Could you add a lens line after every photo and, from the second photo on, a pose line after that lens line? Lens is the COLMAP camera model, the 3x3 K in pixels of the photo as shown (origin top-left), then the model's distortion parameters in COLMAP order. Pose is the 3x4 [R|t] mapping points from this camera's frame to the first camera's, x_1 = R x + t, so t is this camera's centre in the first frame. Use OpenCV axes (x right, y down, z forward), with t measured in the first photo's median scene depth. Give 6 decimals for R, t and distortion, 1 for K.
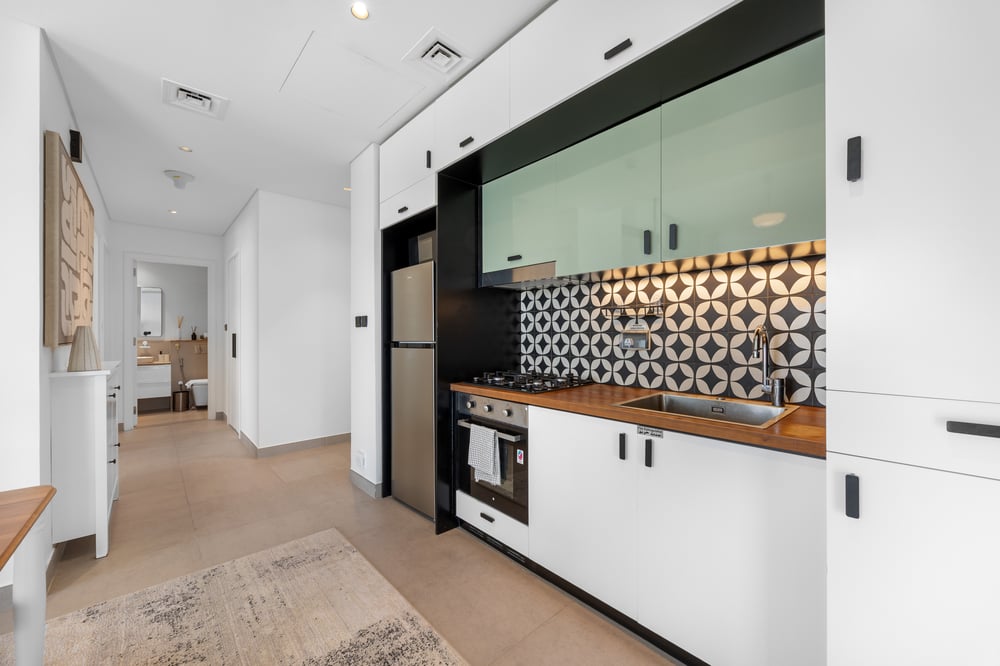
lens RADIAL K [[386.0, 0, 496.1], [0, 386.0, 333.9], [0, 0, 1]] dist [-0.000385, -0.000398]
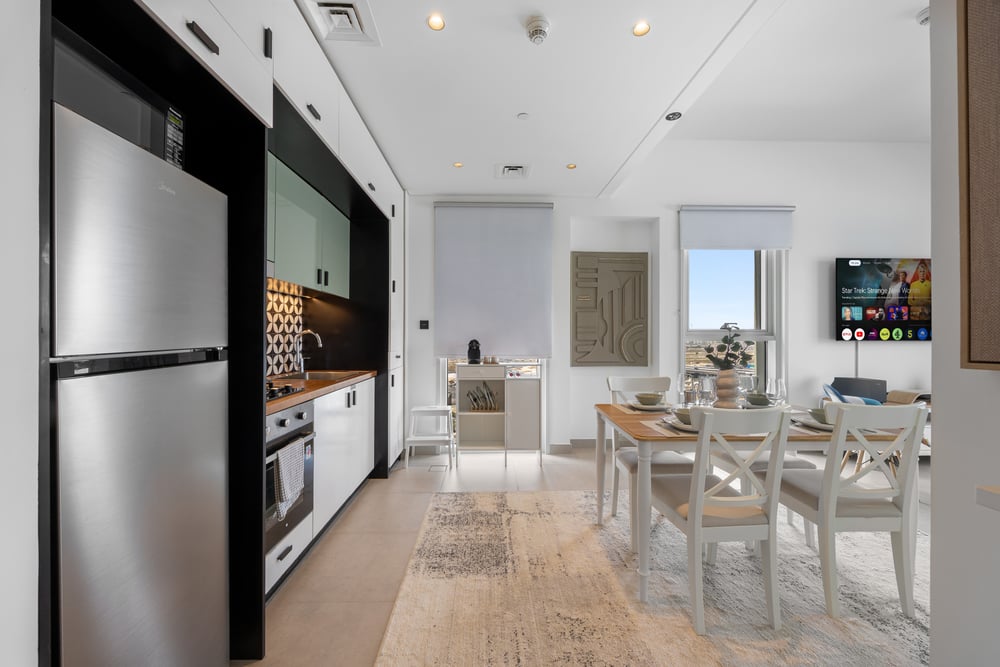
lens RADIAL K [[387.7, 0, 500.1], [0, 387.7, 334.8], [0, 0, 1]] dist [-0.001198, 0.000019]
pose [[-0.766296, 0.001730, 0.642485, -0.946968], [-0.002548, 0.999980, -0.005733, 0.006184], [-0.642482, -0.006030, -0.766277, 1.384024]]
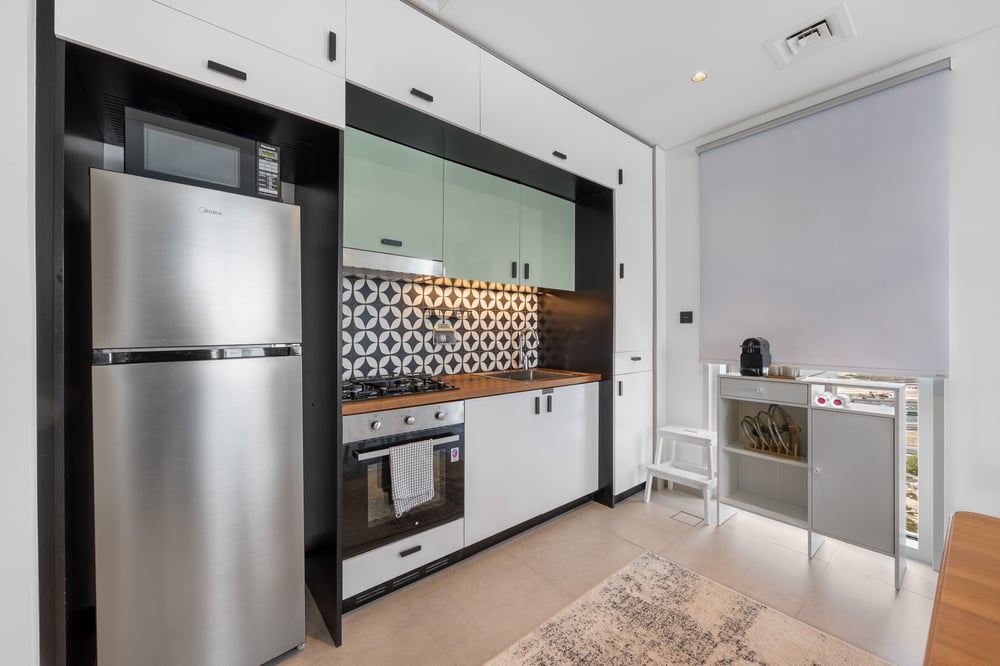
lens RADIAL K [[390.2, 0, 498.8], [0, 390.2, 330.9], [0, 0, 1]] dist [0.006939, -0.000058]
pose [[0.033750, 0.003379, 0.999425, -0.888420], [-0.001800, 0.999993, -0.003321, 0.001933], [-0.999429, -0.001687, 0.033756, 0.803659]]
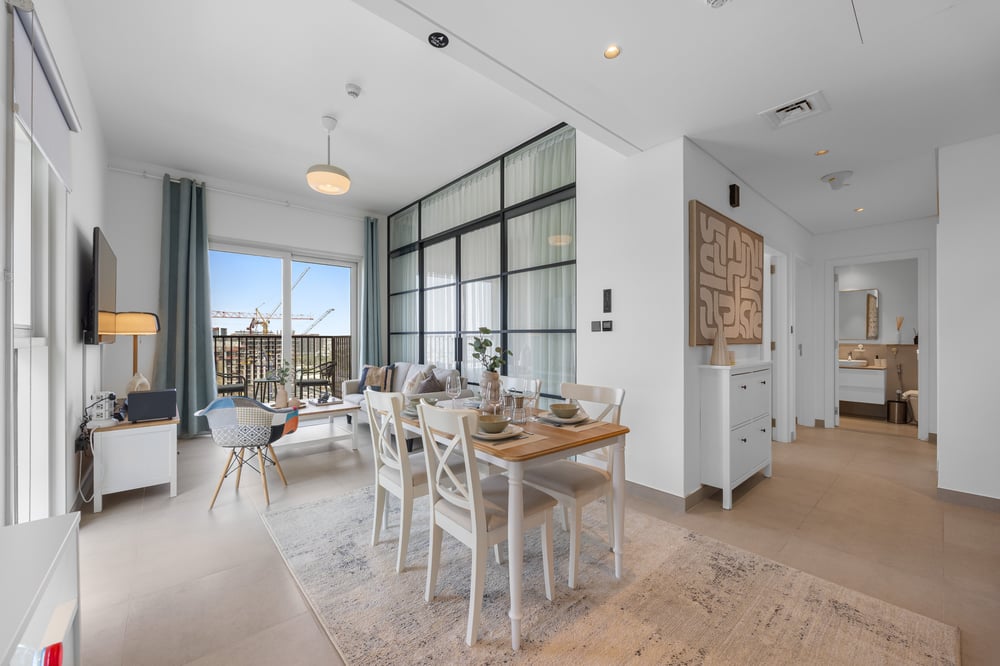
lens RADIAL K [[389.1, 0, 497.5], [0, 389.1, 337.4], [0, 0, 1]] dist [-0.000329, -0.000045]
pose [[-0.017726, 0.000056, -0.999843, 0.308963], [0.001187, 0.999999, 0.000035, -0.001911], [0.999842, -0.001186, -0.017726, 0.254046]]
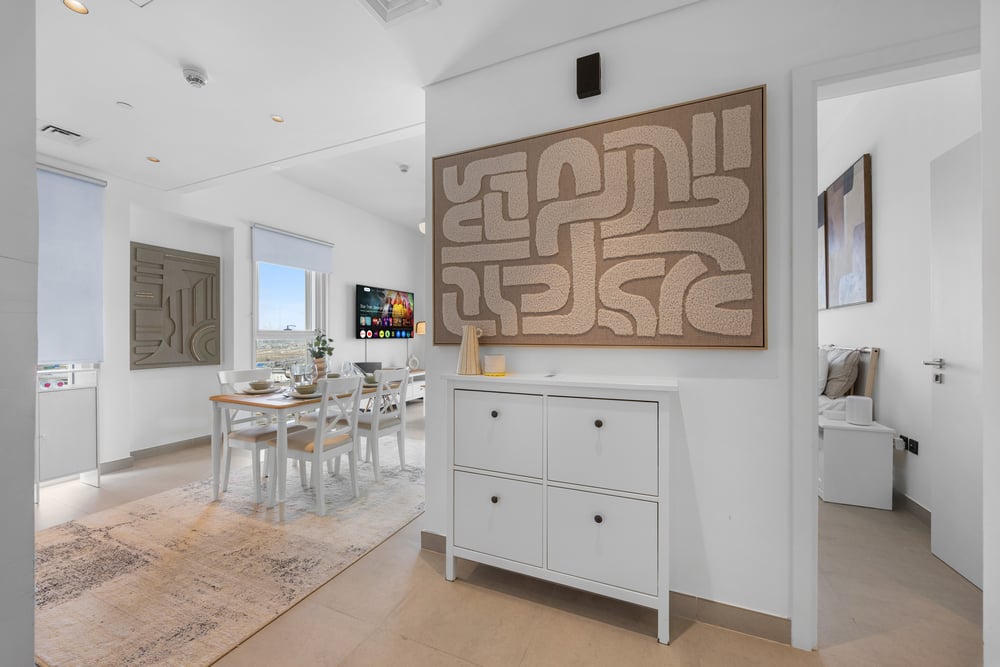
lens RADIAL K [[386.0, 0, 496.1], [0, 386.0, 334.4], [0, 0, 1]] dist [-0.000385, -0.000398]
pose [[-0.912549, 0.002666, -0.408959, -0.762447], [0.004353, 0.999985, -0.003195, 0.004383], [0.408945, -0.004696, -0.912547, 1.914159]]
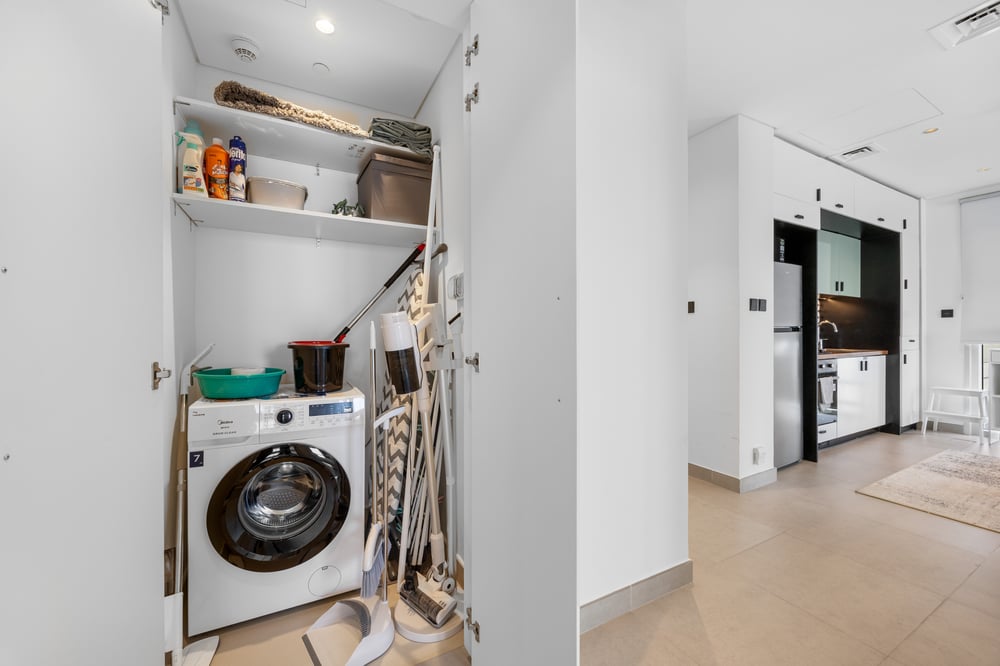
lens RADIAL K [[386.0, 0, 496.1], [0, 386.0, 333.9], [0, 0, 1]] dist [-0.000385, -0.000398]
pose [[0.239010, -0.000540, 0.971017, -2.031243], [0.001383, 0.999999, 0.000216, 0.052061], [-0.971016, 0.001291, 0.239010, 2.024750]]
